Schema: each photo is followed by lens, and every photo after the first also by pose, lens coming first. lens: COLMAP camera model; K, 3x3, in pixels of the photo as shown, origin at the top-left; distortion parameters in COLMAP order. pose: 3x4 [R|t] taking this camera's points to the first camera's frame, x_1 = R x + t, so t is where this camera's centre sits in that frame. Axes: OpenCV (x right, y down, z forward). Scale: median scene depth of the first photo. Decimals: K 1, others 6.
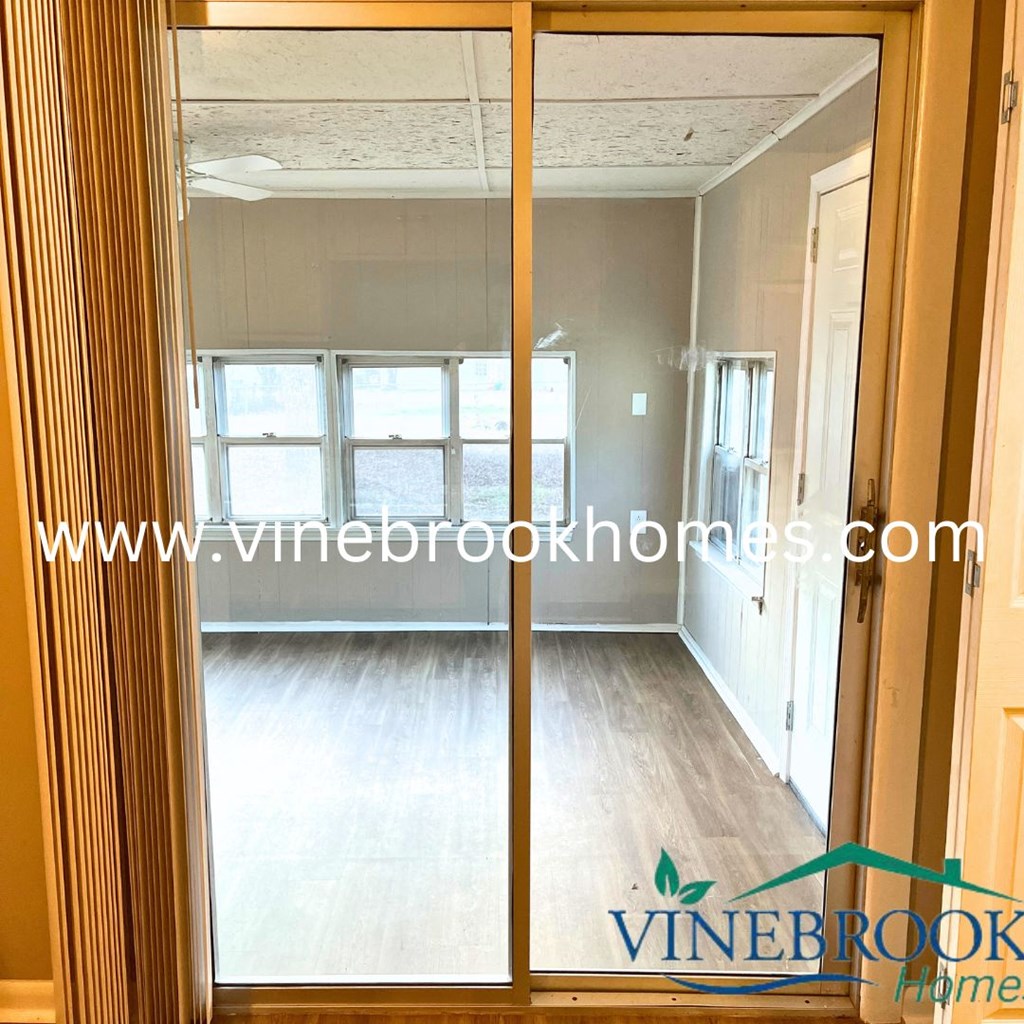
lens RADIAL K [[1022.9, 0, 507.4], [0, 1022.9, 517.1], [0, 0, 1]] dist [0.060721, -0.029847]
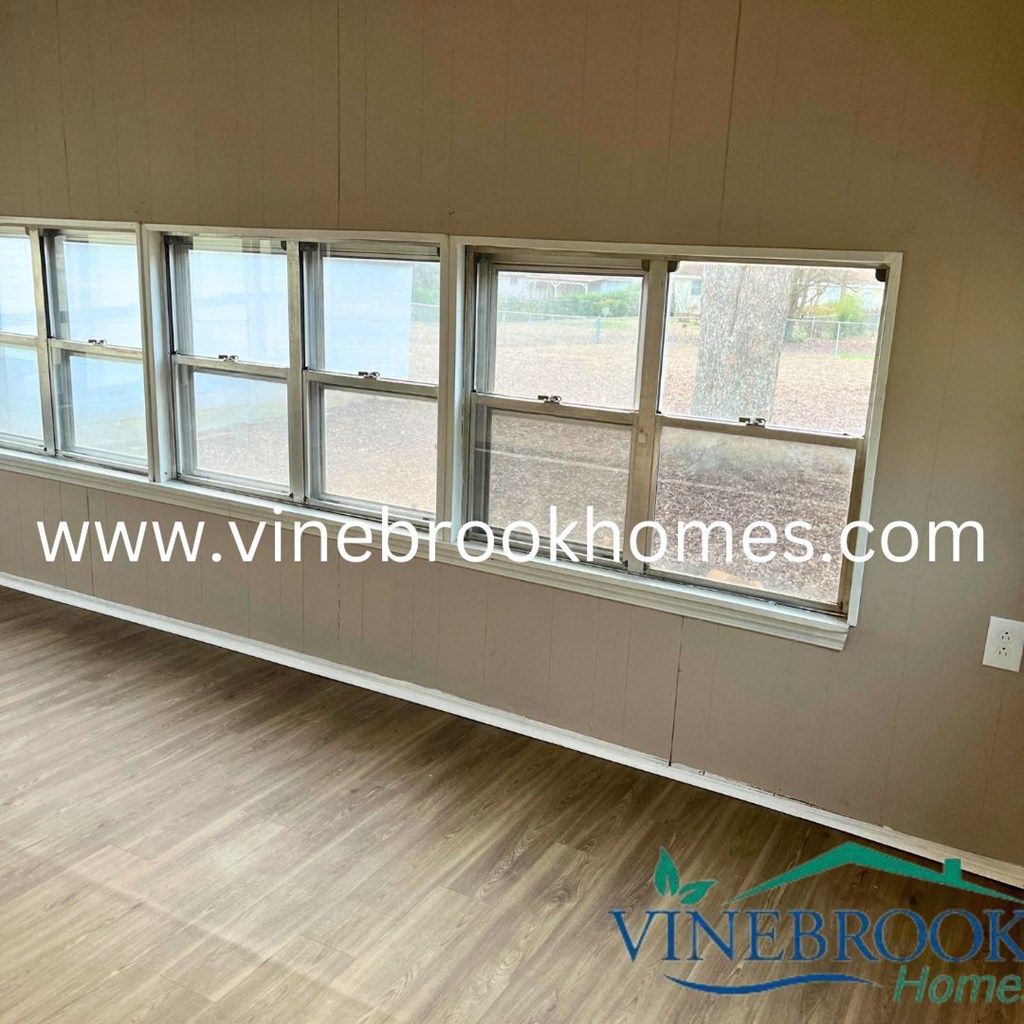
lens RADIAL K [[1022.9, 0, 507.4], [0, 1022.9, 517.1], [0, 0, 1]] dist [0.060721, -0.029847]
pose [[0.864904, 0.159475, -0.475930, 0.148694], [-0.128940, 0.986957, 0.096390, -0.066929], [0.485094, -0.022001, 0.874185, 0.506230]]
